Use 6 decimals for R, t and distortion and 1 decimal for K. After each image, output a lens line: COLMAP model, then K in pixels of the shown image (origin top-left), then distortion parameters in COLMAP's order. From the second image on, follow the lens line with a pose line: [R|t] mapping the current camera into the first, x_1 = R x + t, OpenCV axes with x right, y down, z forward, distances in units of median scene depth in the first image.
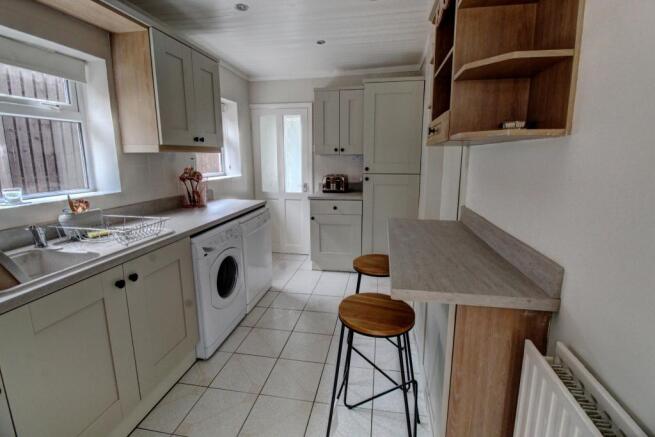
lens RADIAL K [[302.1, 0, 332.0], [0, 302.1, 209.3], [0, 0, 1]] dist [0.002479, -0.013766]
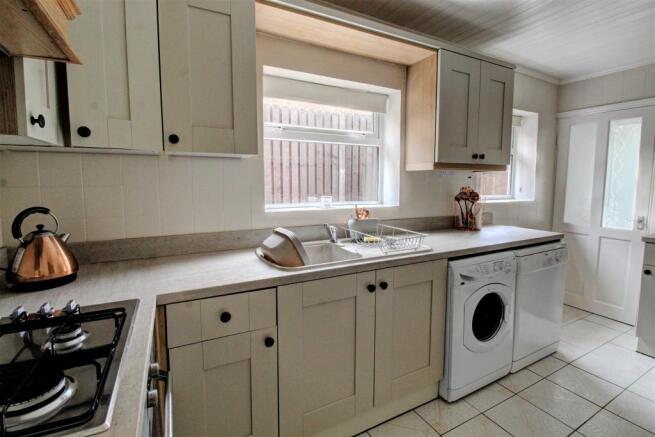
lens RADIAL K [[302.1, 0, 332.0], [0, 302.1, 209.3], [0, 0, 1]] dist [0.002479, -0.013766]
pose [[0.608014, 0.075621, -0.790317, 0.026296], [-0.141254, 0.989875, -0.013955, 0.003213], [0.781260, 0.120120, 0.612539, 0.125213]]
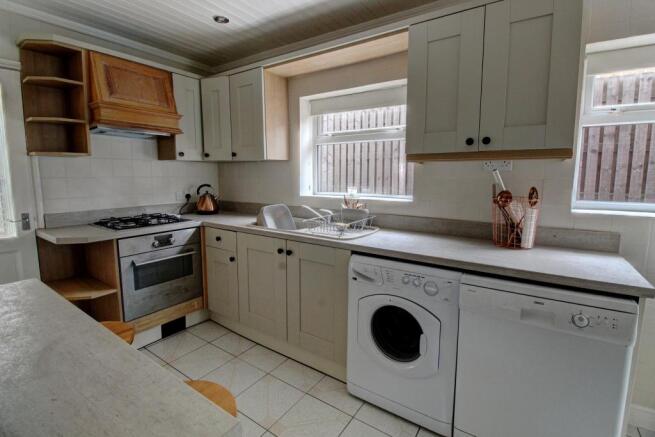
lens RADIAL K [[302.1, 0, 332.0], [0, 302.1, 209.3], [0, 0, 1]] dist [0.002479, -0.013766]
pose [[-0.413890, 0.105041, -0.904246, 0.337503], [-0.161051, 0.969203, 0.186303, -0.175165], [0.895968, 0.222738, -0.384226, 1.112215]]
